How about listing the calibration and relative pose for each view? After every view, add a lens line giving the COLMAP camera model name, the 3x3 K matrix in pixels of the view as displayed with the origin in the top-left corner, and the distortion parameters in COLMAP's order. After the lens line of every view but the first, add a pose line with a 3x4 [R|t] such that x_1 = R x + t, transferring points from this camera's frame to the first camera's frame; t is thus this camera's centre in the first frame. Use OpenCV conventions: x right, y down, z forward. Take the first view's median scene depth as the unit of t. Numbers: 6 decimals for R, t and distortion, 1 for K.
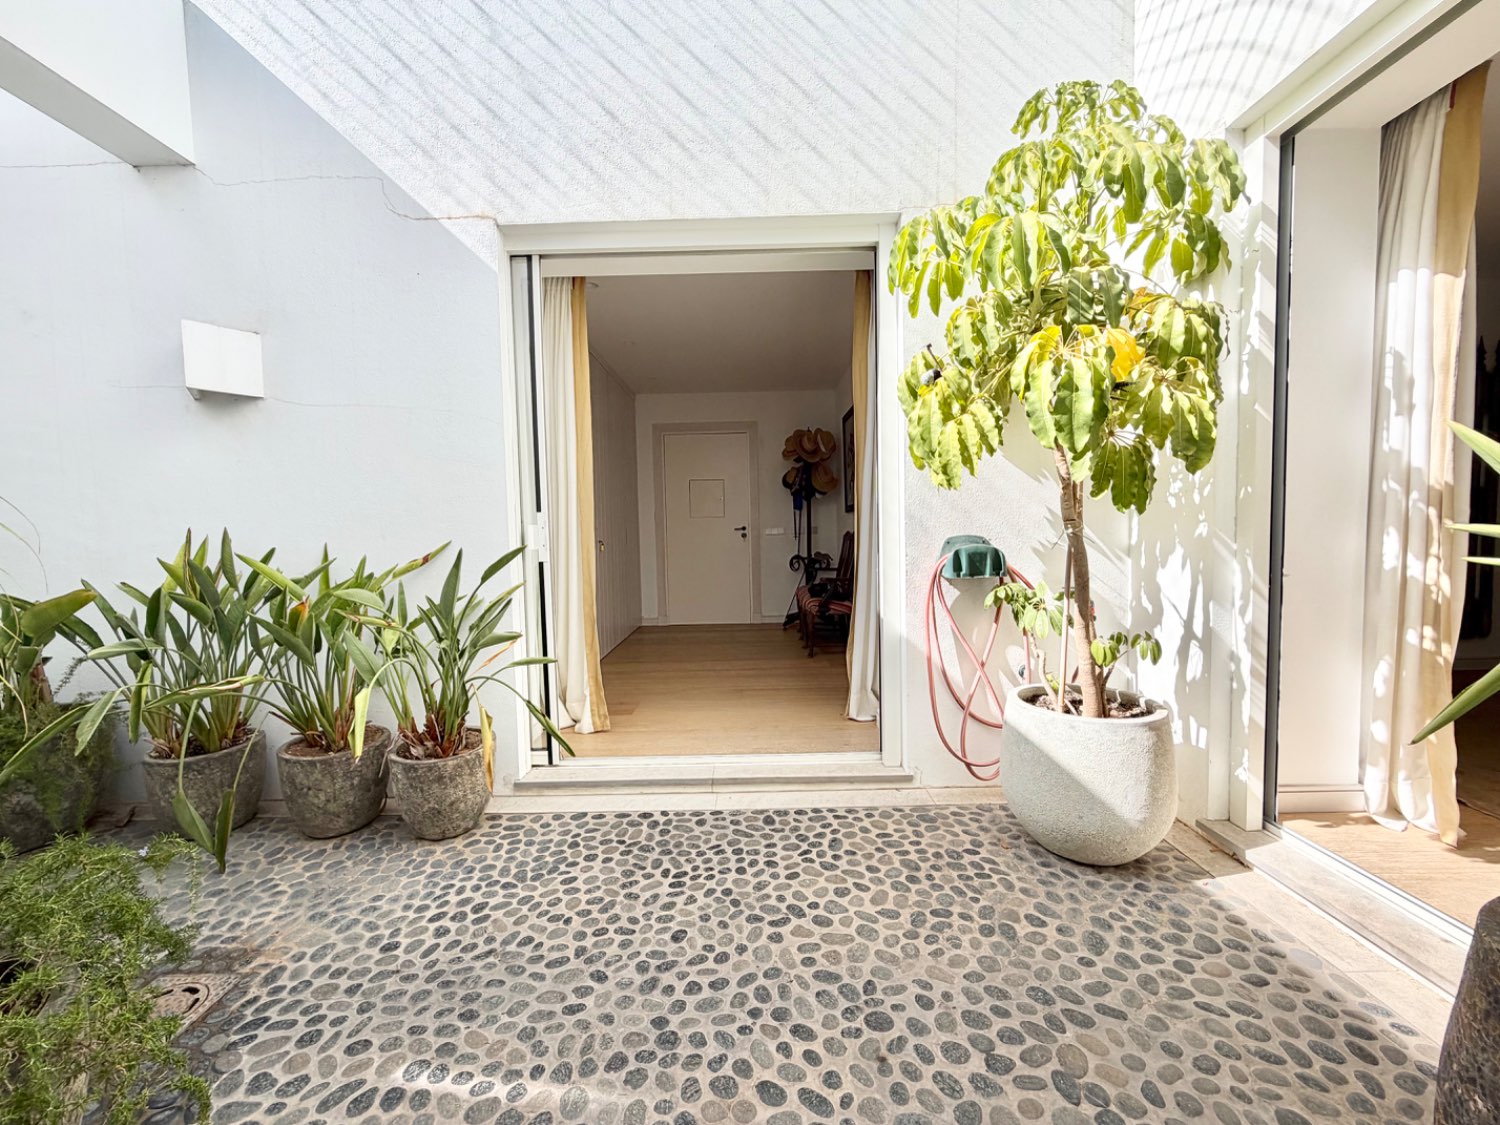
lens RADIAL K [[598.0, 0, 748.8], [0, 598.0, 561.4], [0, 0, 1]] dist [0.001036, -0.000631]
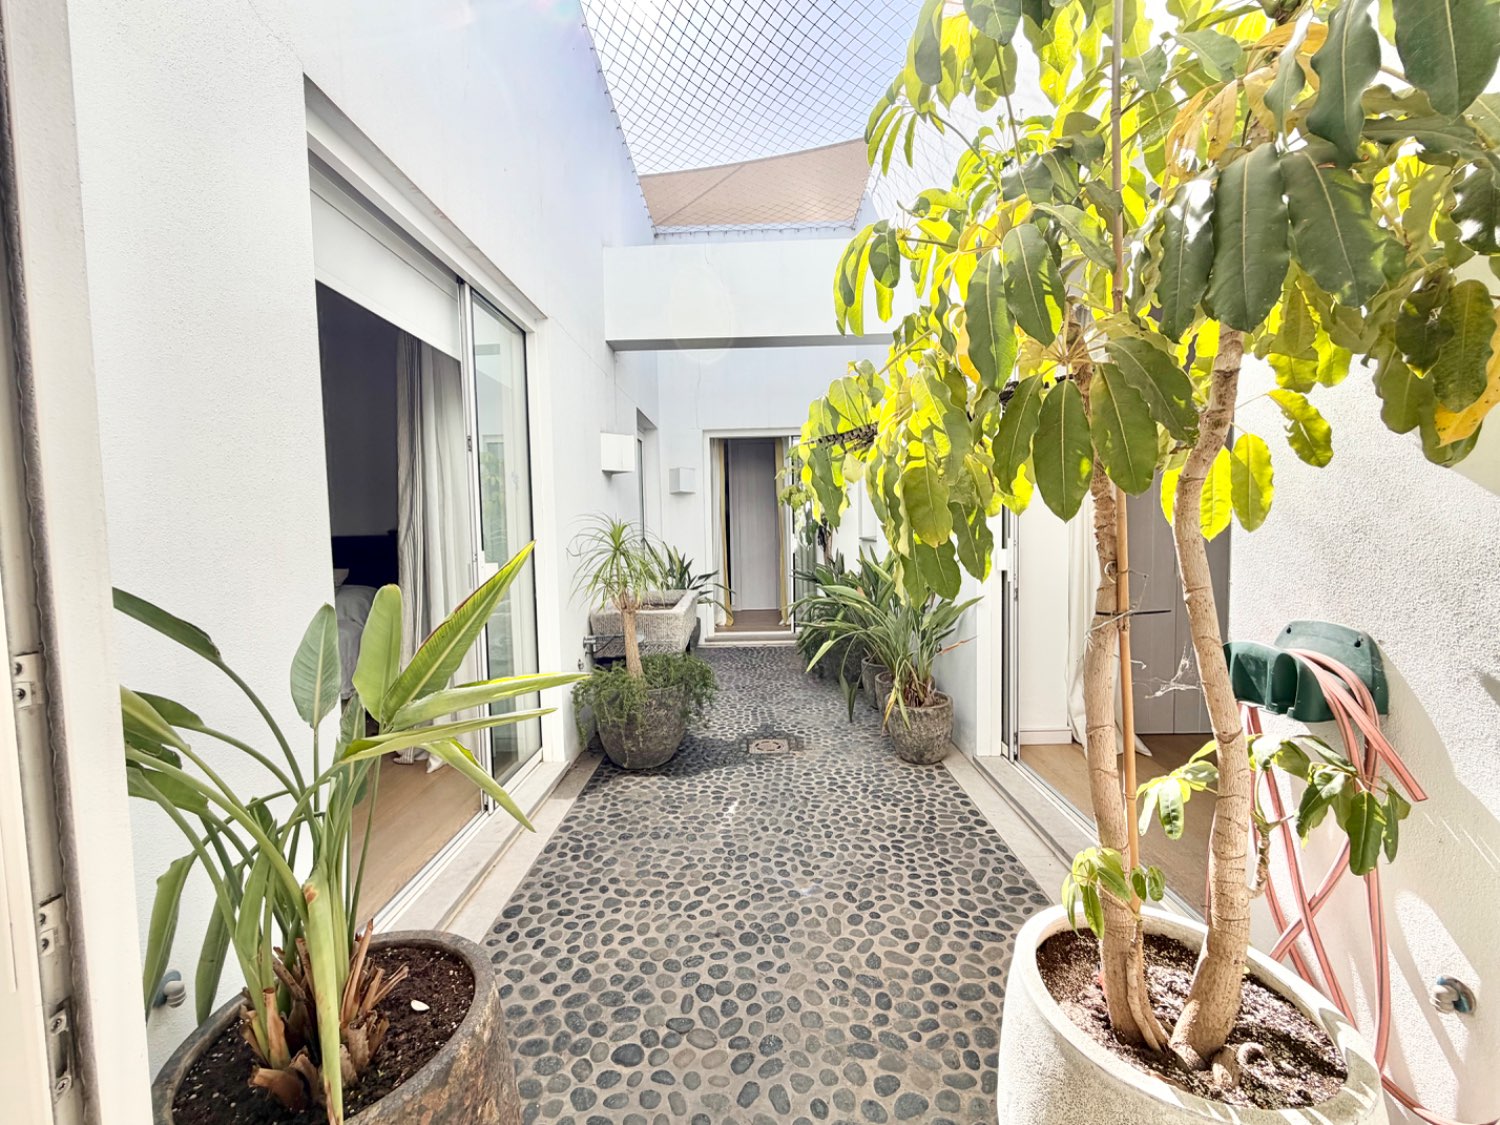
lens RADIAL K [[598.0, 0, 748.7], [0, 598.0, 555.9], [0, 0, 1]] dist [0.001036, -0.000631]
pose [[-0.005817, 0.067596, -0.997696, 1.085874], [-0.033053, 0.997155, 0.067752, -0.150595], [0.999437, 0.033371, -0.003566, 0.684805]]
